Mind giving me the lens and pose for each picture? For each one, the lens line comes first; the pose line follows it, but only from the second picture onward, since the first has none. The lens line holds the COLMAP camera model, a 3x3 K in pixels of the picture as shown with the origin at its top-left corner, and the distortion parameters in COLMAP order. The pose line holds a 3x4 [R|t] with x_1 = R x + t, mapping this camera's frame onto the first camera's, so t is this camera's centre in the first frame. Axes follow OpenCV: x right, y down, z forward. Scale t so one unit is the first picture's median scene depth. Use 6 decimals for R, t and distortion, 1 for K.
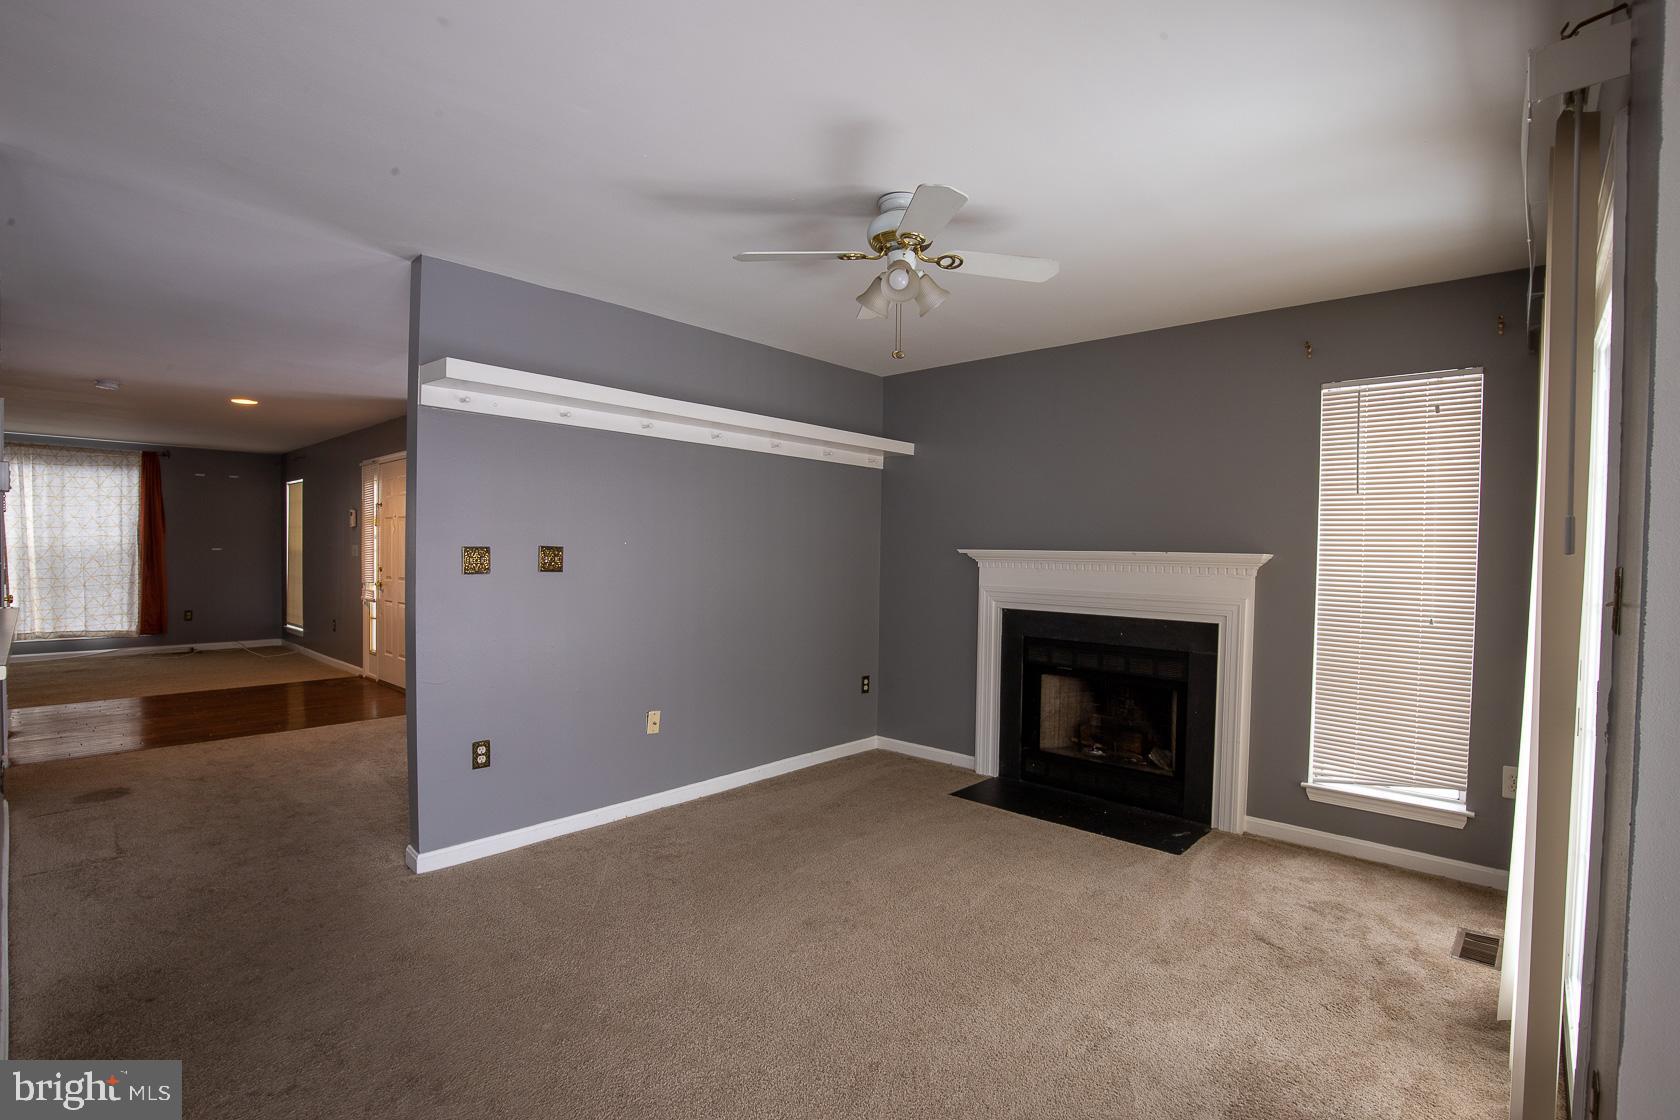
lens RADIAL K [[772.4, 0, 841.6], [0, 772.4, 566.5], [0, 0, 1]] dist [0.001137, -0.000083]
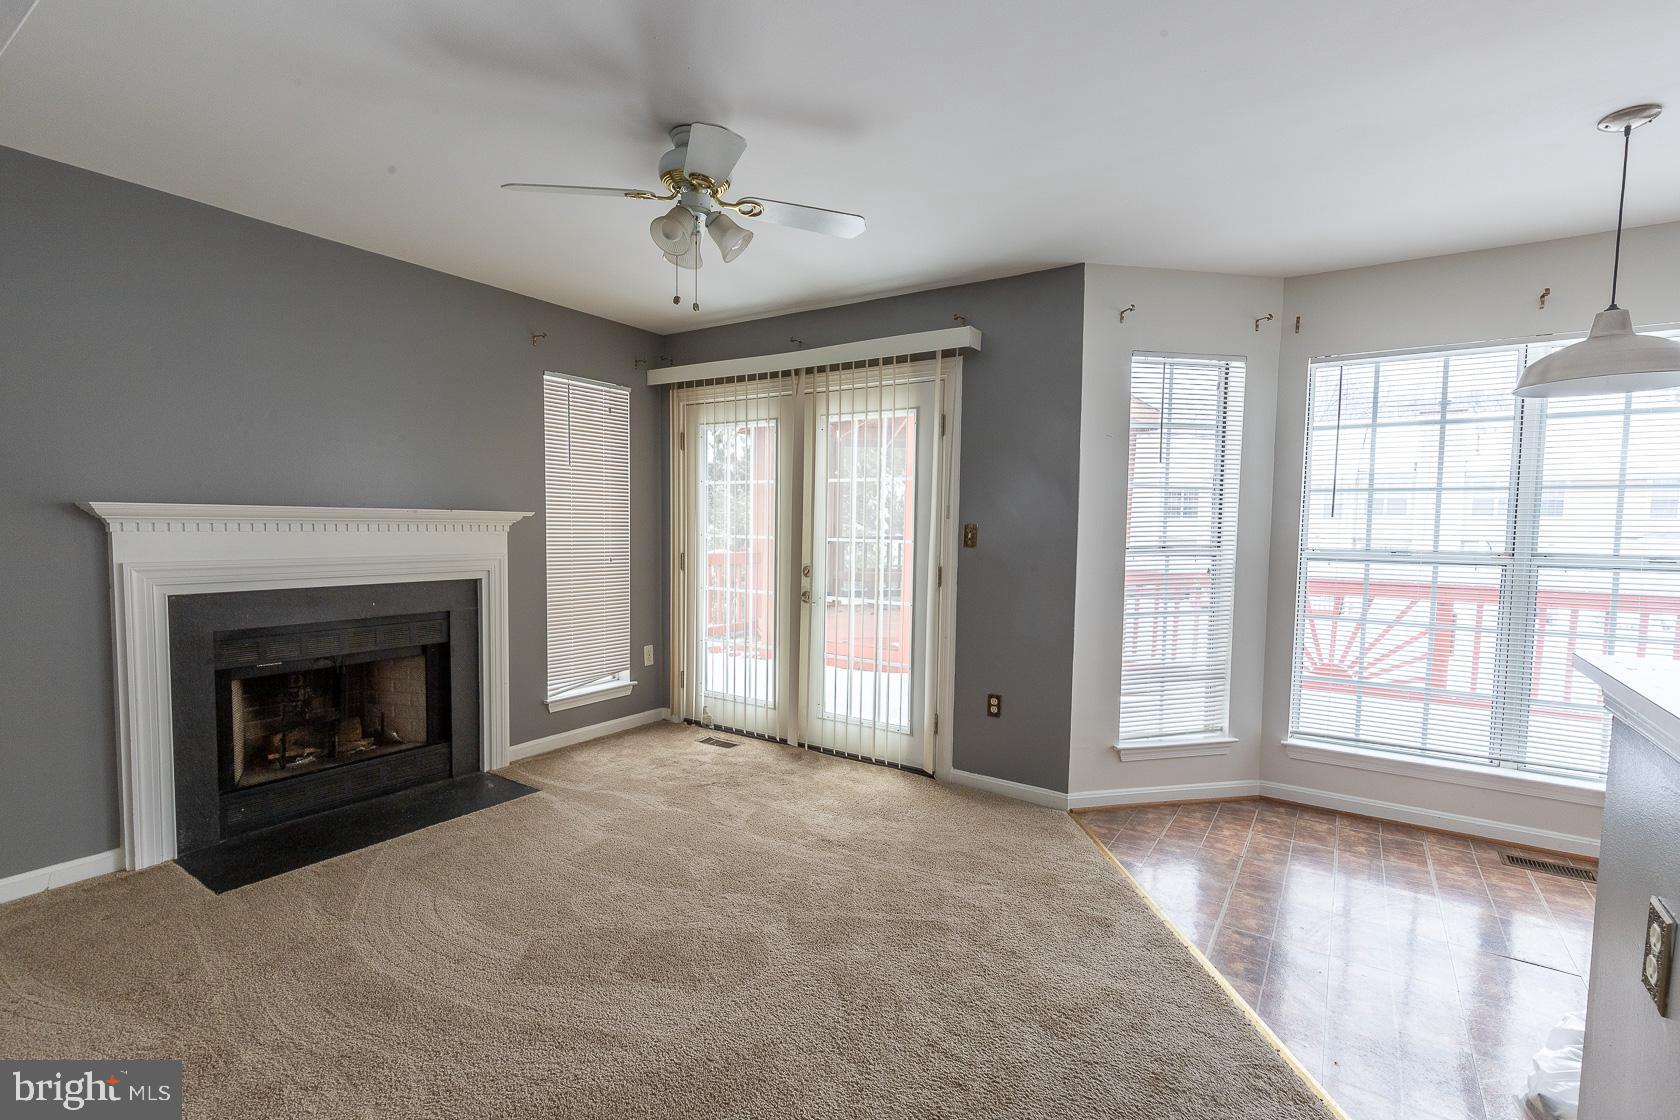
lens RADIAL K [[774.7, 0, 839.6], [0, 774.7, 573.0], [0, 0, 1]] dist [-0.001171, 0.000514]
pose [[-0.137992, -0.079967, 0.987200, -0.657913], [0.006978, 0.996632, 0.081707, -0.016888], [-0.990409, 0.018164, -0.136970, 0.711950]]
